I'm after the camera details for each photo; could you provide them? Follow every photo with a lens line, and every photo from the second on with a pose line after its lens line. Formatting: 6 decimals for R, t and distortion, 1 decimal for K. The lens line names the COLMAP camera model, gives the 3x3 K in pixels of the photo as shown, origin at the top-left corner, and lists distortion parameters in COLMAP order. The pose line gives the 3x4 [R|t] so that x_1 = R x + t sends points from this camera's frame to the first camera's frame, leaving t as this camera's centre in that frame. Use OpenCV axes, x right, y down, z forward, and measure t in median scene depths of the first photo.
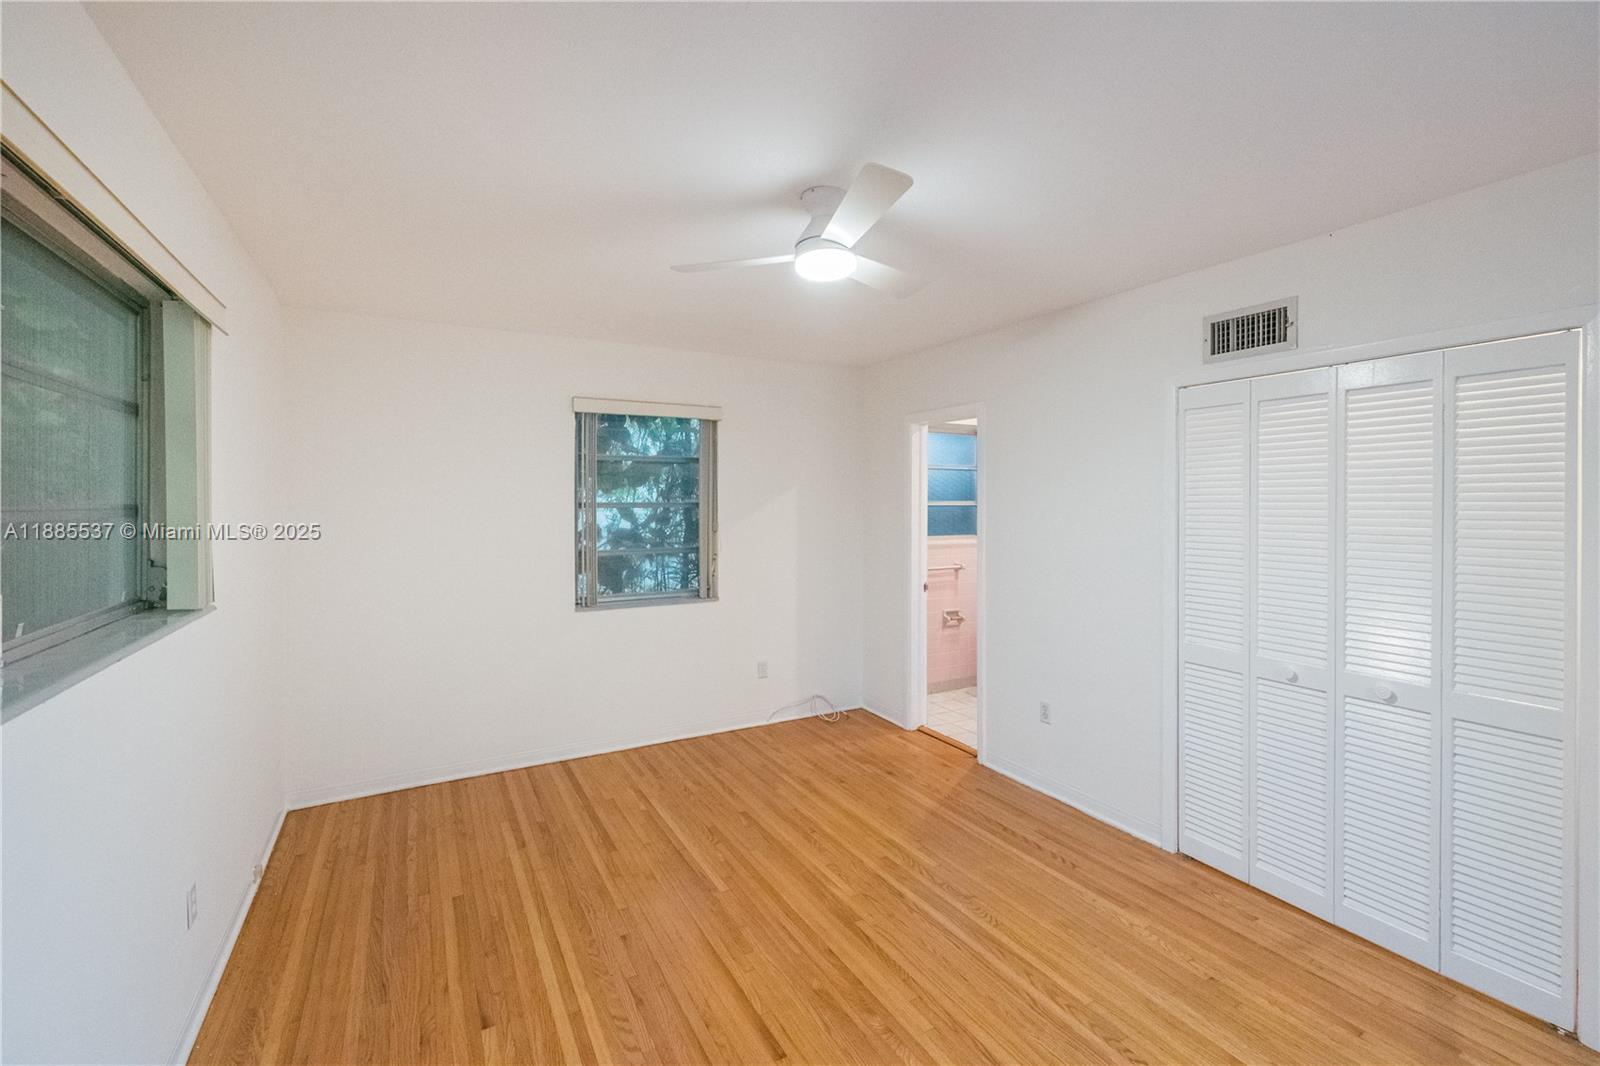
lens RADIAL K [[690.3, 0, 794.5], [0, 690.3, 506.0], [0, 0, 1]] dist [0.001301, 0.000135]
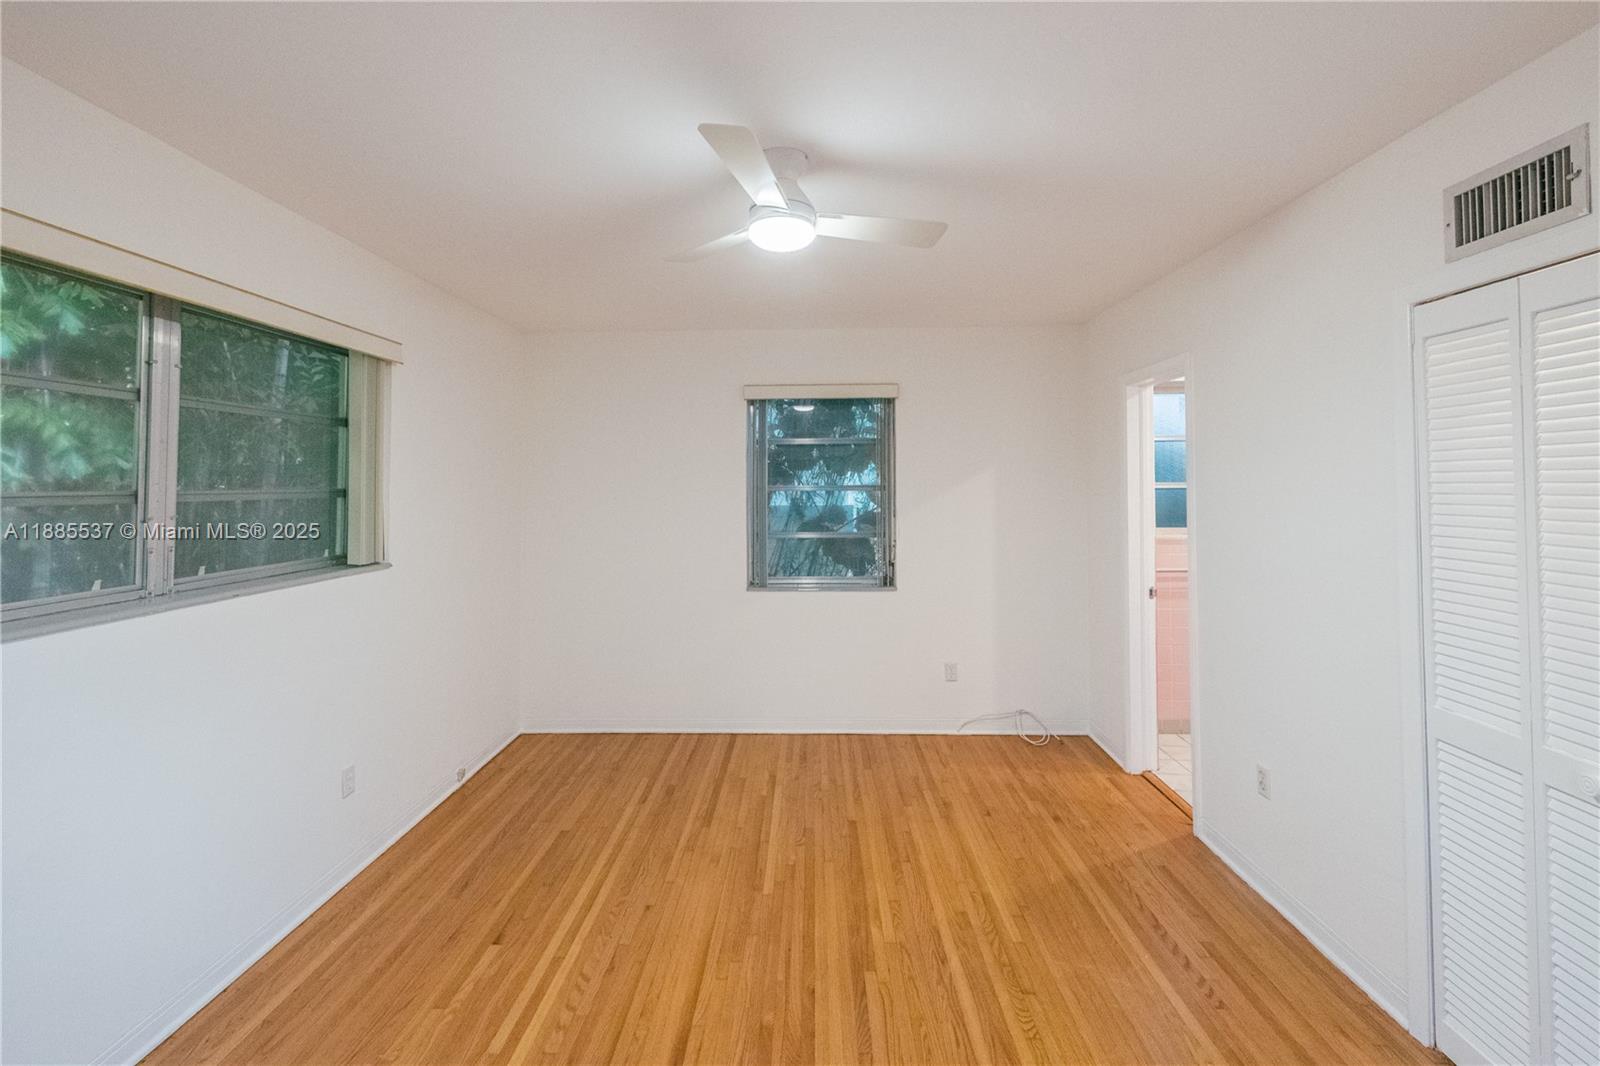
lens RADIAL K [[715.2, 0, 788.7], [0, 715.2, 467.6], [0, 0, 1]] dist [0.000215, 0.000323]
pose [[0.859010, -0.016092, -0.511706, 0.368187], [0.000873, 0.999550, -0.029969, -0.000984], [0.511958, 0.025297, 0.858638, 0.128351]]
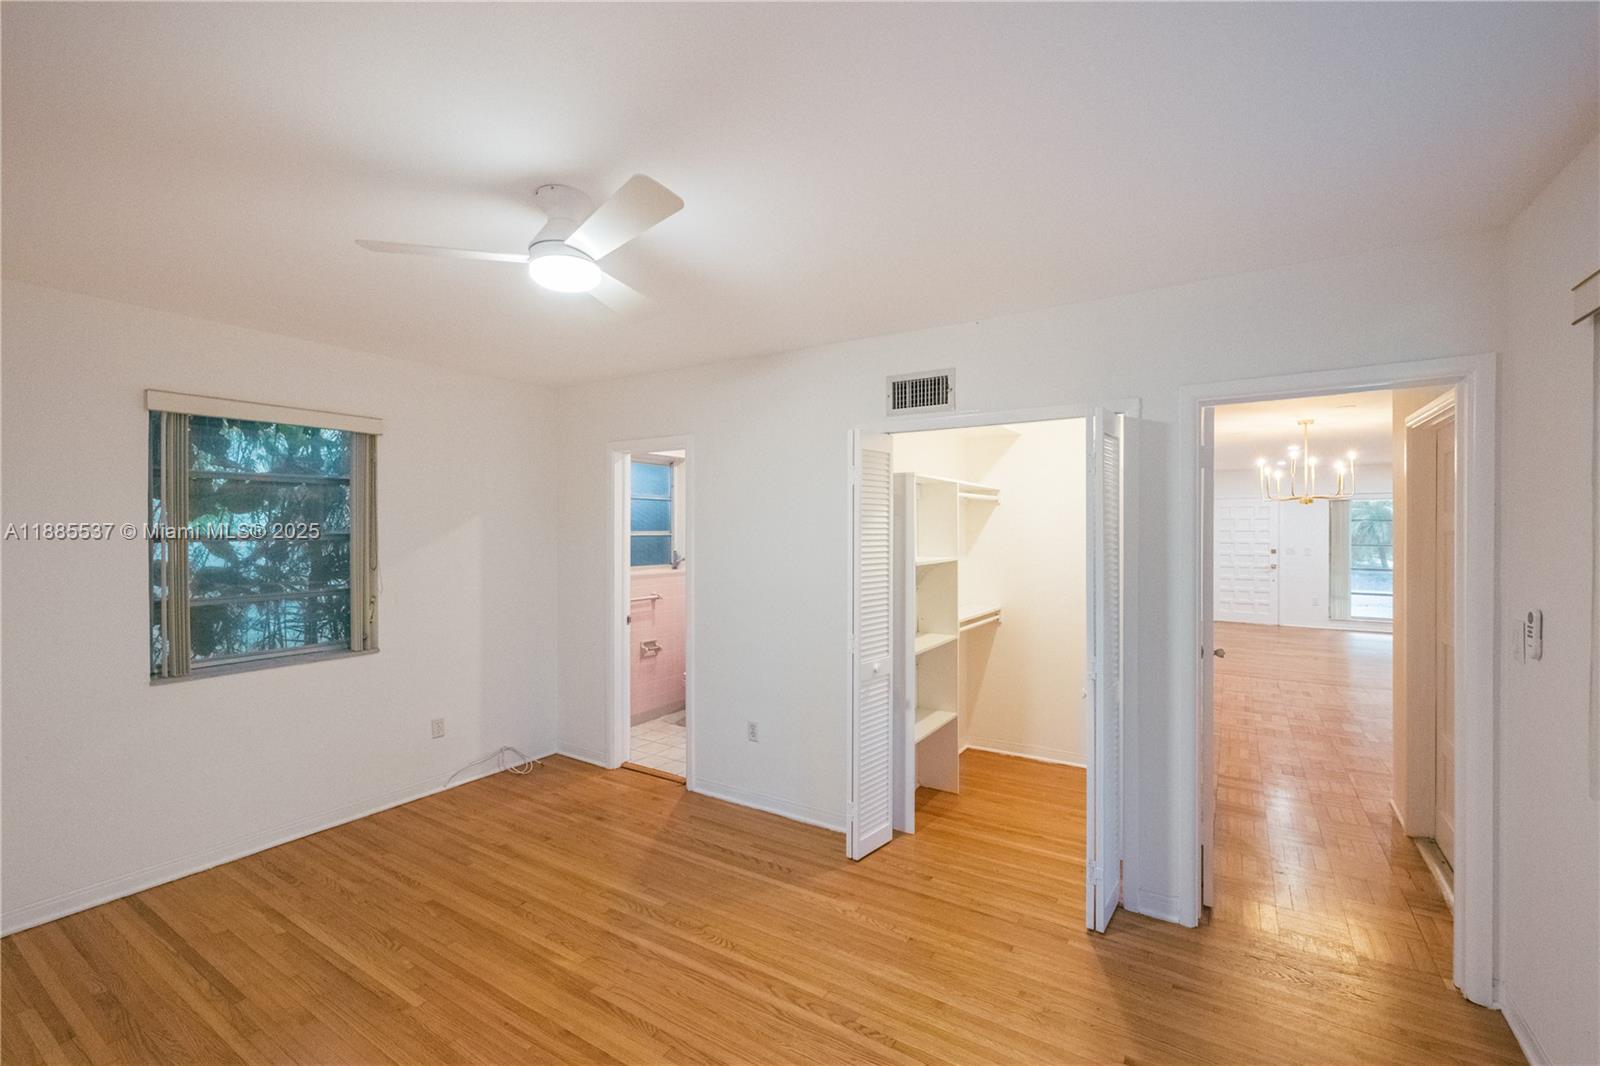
lens RADIAL K [[679.9, 0, 815.3], [0, 679.9, 531.6], [0, 0, 1]] dist [0.000851, -0.000132]
pose [[0.873076, -0.001697, 0.487581, -0.070831], [0.002890, 0.999994, -0.001696, -0.006691], [-0.487576, 0.002890, 0.873076, 0.044271]]
